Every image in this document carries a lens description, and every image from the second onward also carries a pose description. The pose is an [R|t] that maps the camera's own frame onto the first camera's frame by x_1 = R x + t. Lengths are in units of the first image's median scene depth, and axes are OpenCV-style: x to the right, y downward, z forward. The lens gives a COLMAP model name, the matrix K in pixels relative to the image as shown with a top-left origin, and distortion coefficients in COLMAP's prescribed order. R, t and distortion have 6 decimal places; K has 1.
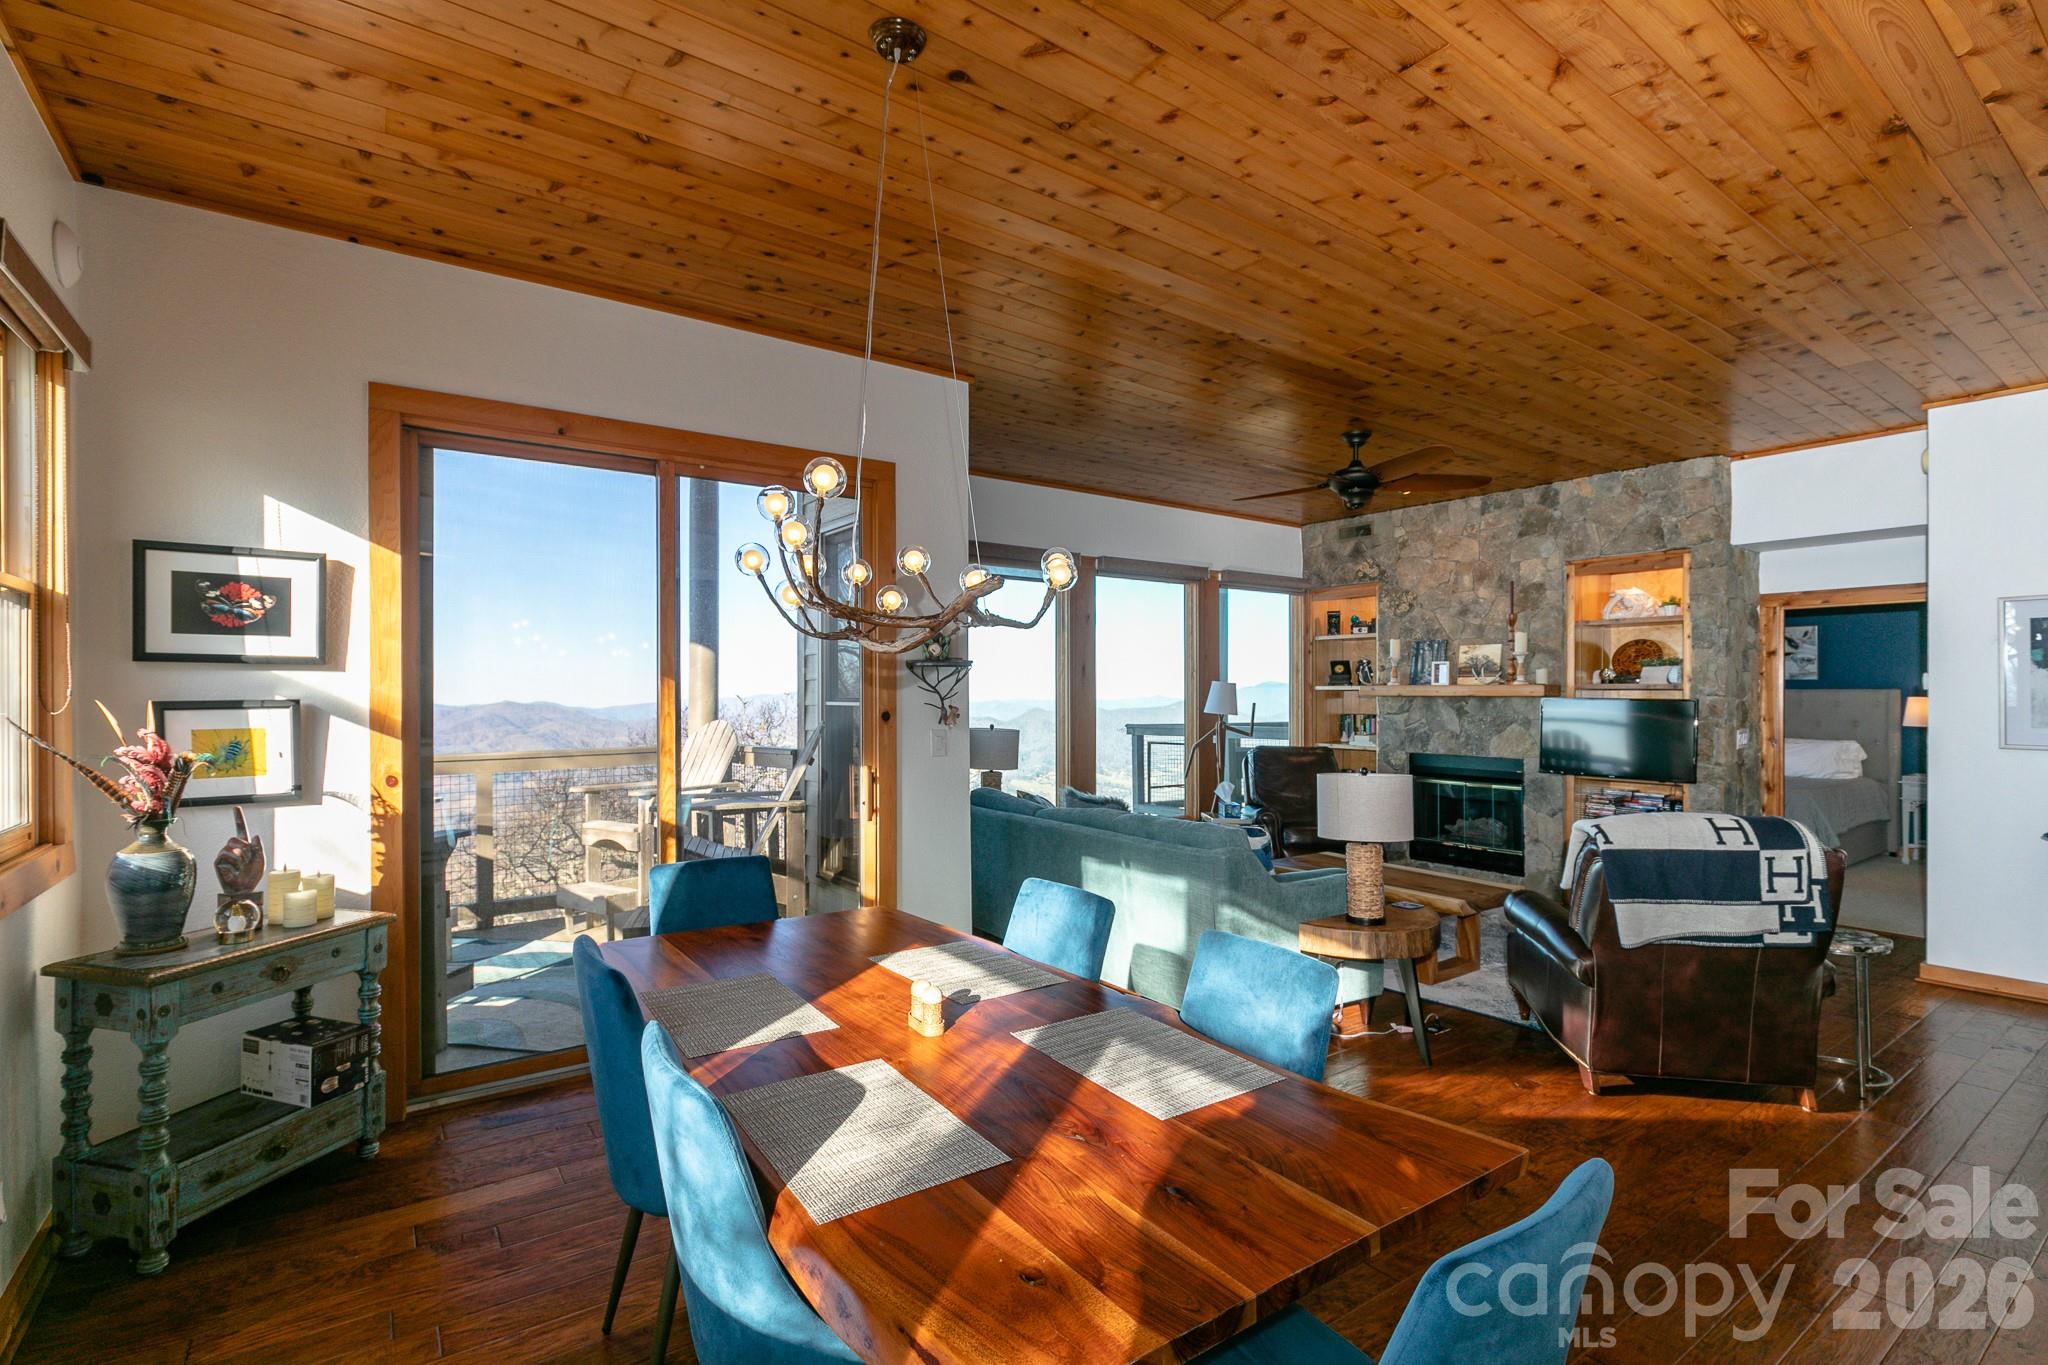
lens RADIAL K [[924.3, 0, 1019.8], [0, 924.3, 681.7], [0, 0, 1]] dist [0.002109, -0.001605]
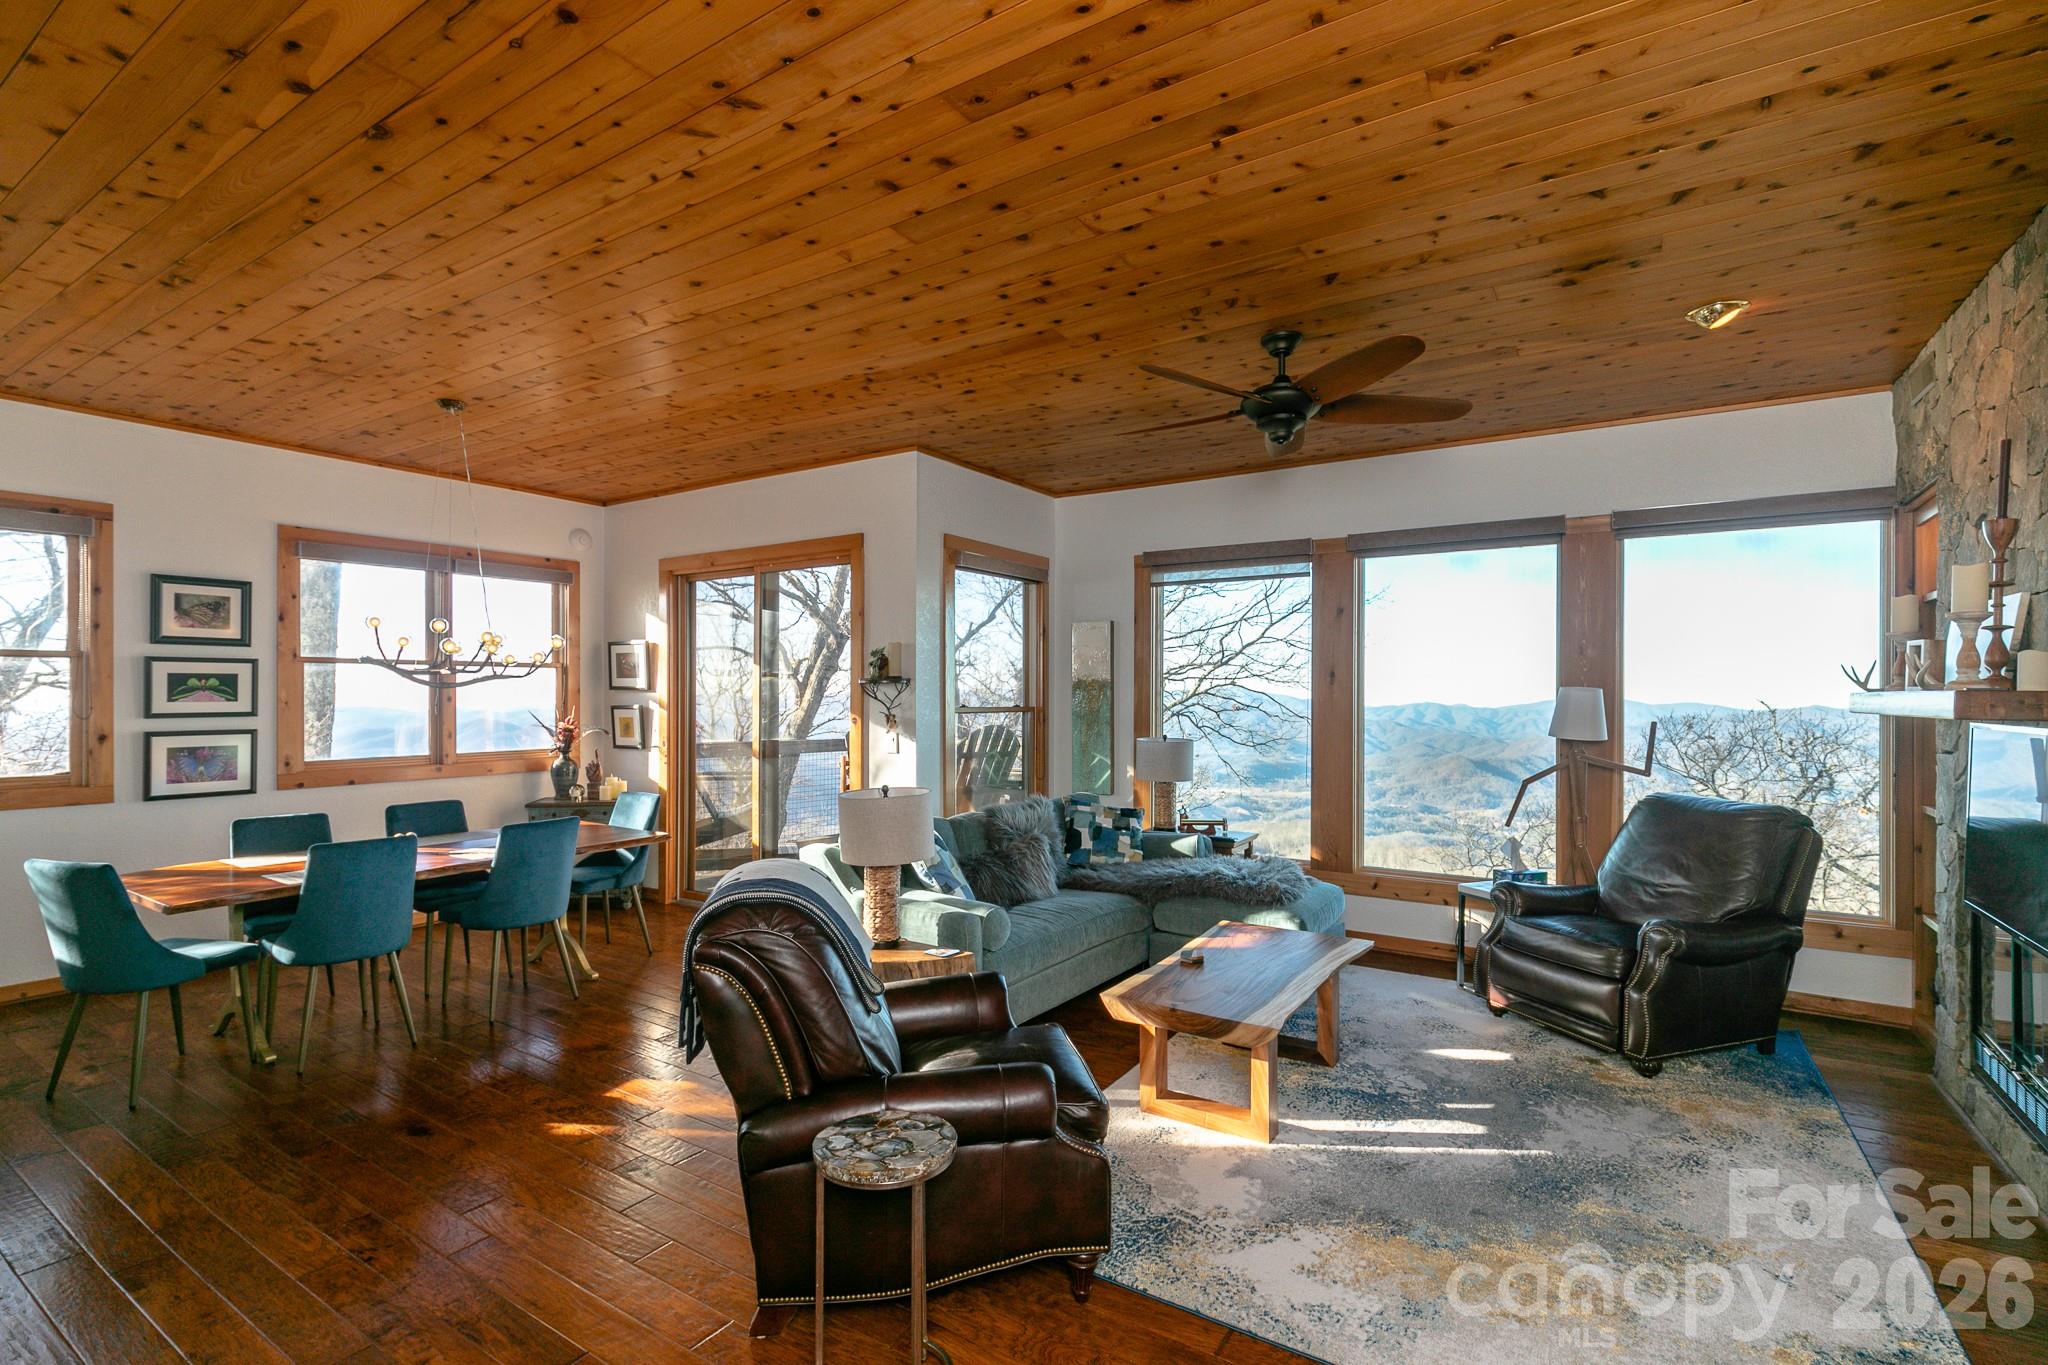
lens RADIAL K [[924.3, 0, 1032.8], [0, 924.3, 691.8], [0, 0, 1]] dist [0.002109, -0.001605]
pose [[0.393043, -0.005702, -0.919502, 0.717324], [0.010256, 0.999946, -0.001817, -0.000347], [0.919463, -0.008716, 0.393080, 0.423562]]
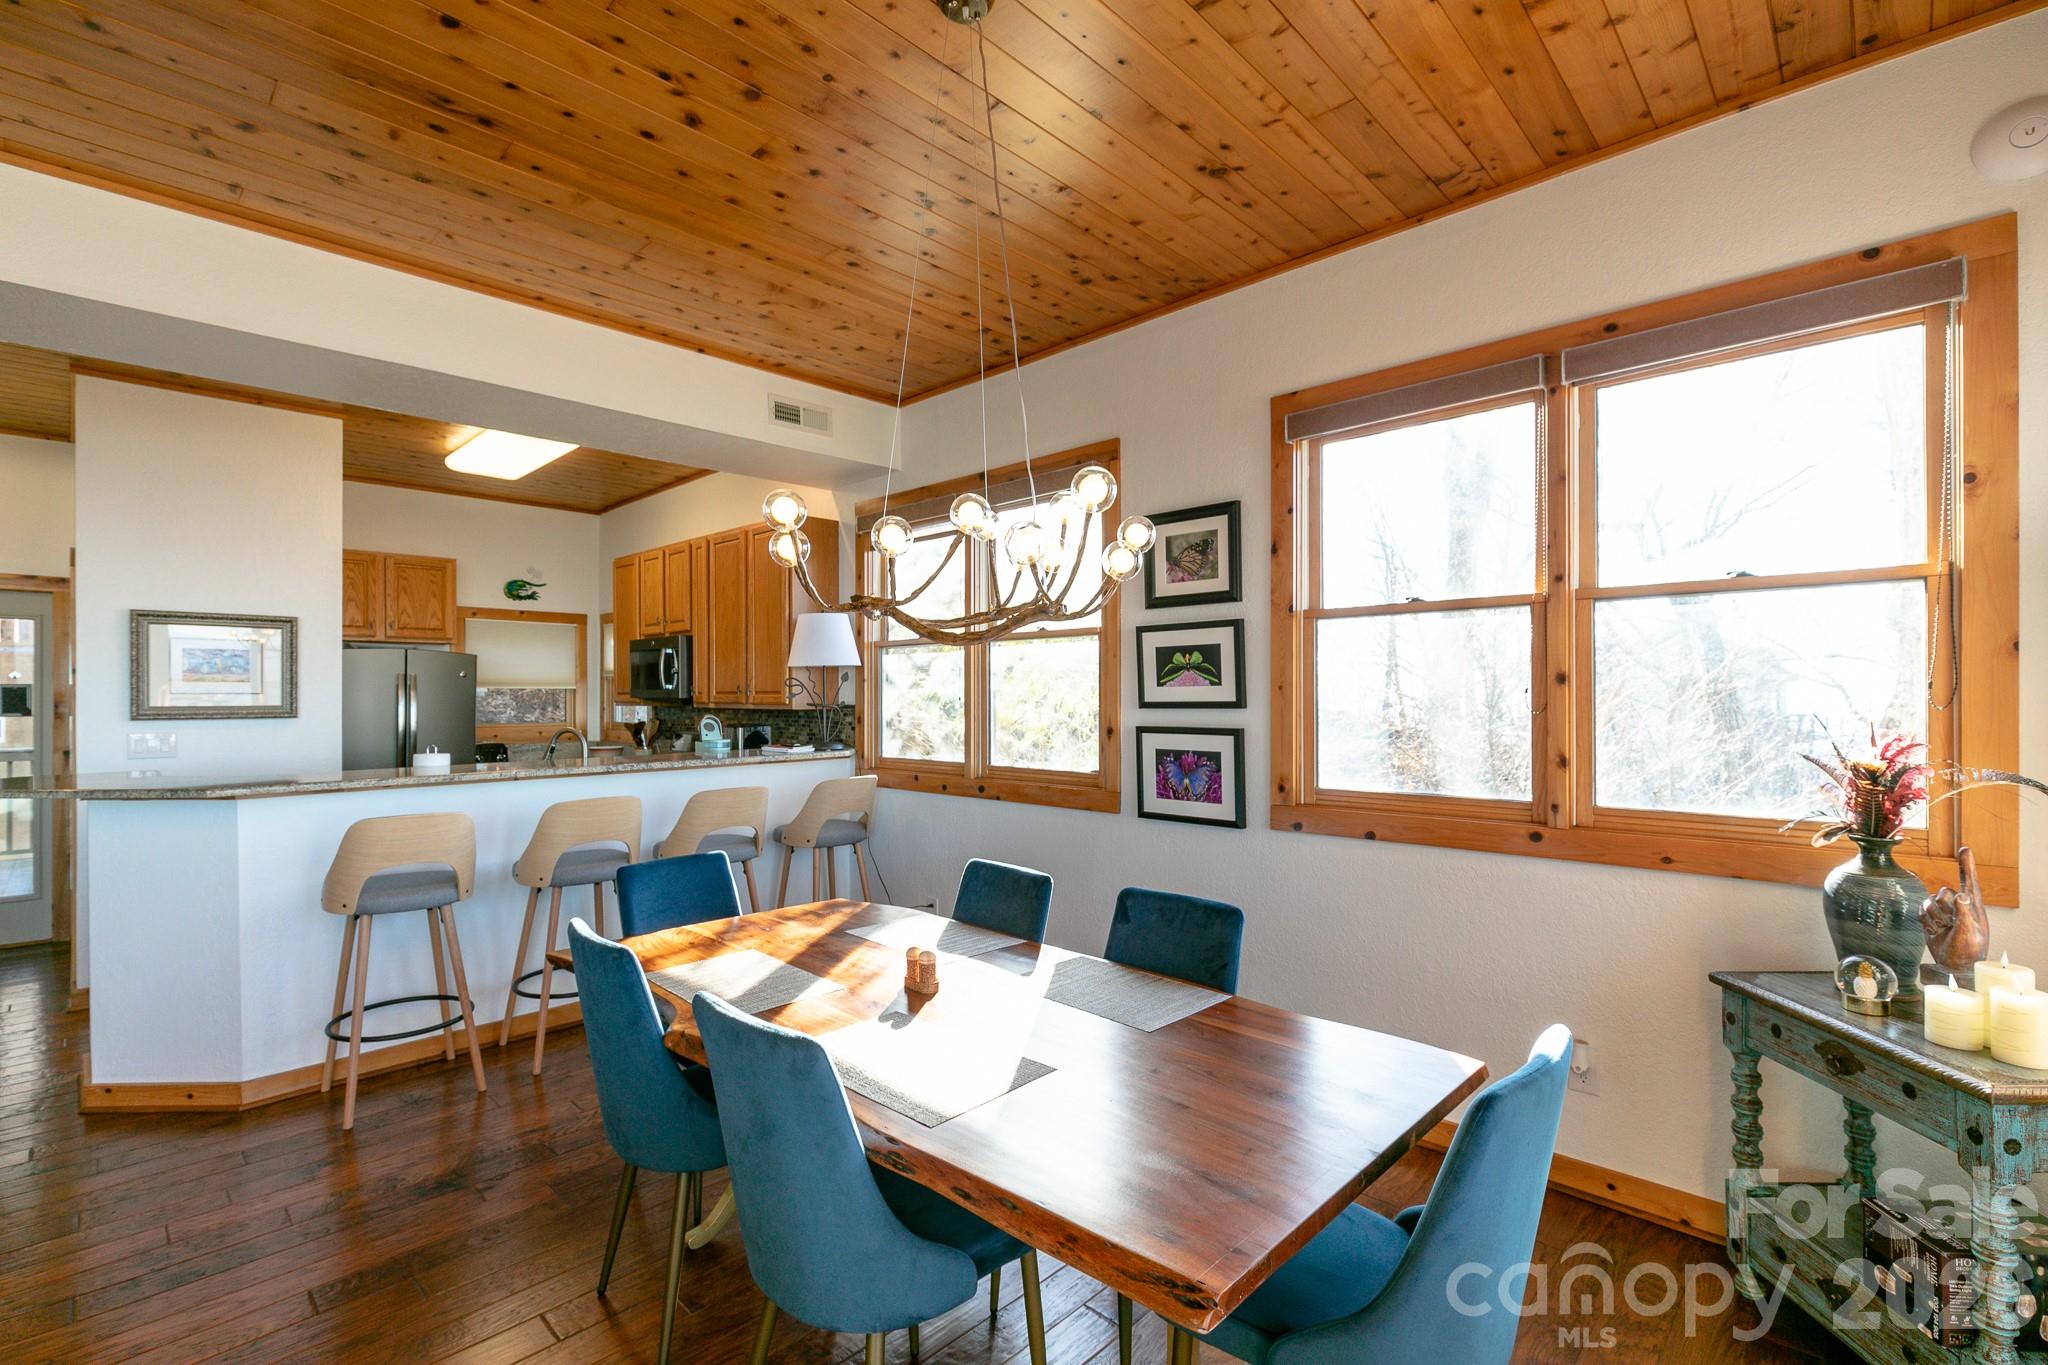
lens RADIAL K [[924.3, 0, 1033.1], [0, 924.3, 686.3], [0, 0, 1]] dist [0.002109, -0.001605]
pose [[-0.977274, -0.001516, -0.211976, -0.010151], [0.003342, 0.999740, -0.022558, 0.010799], [0.211955, -0.022754, -0.977014, 0.588398]]
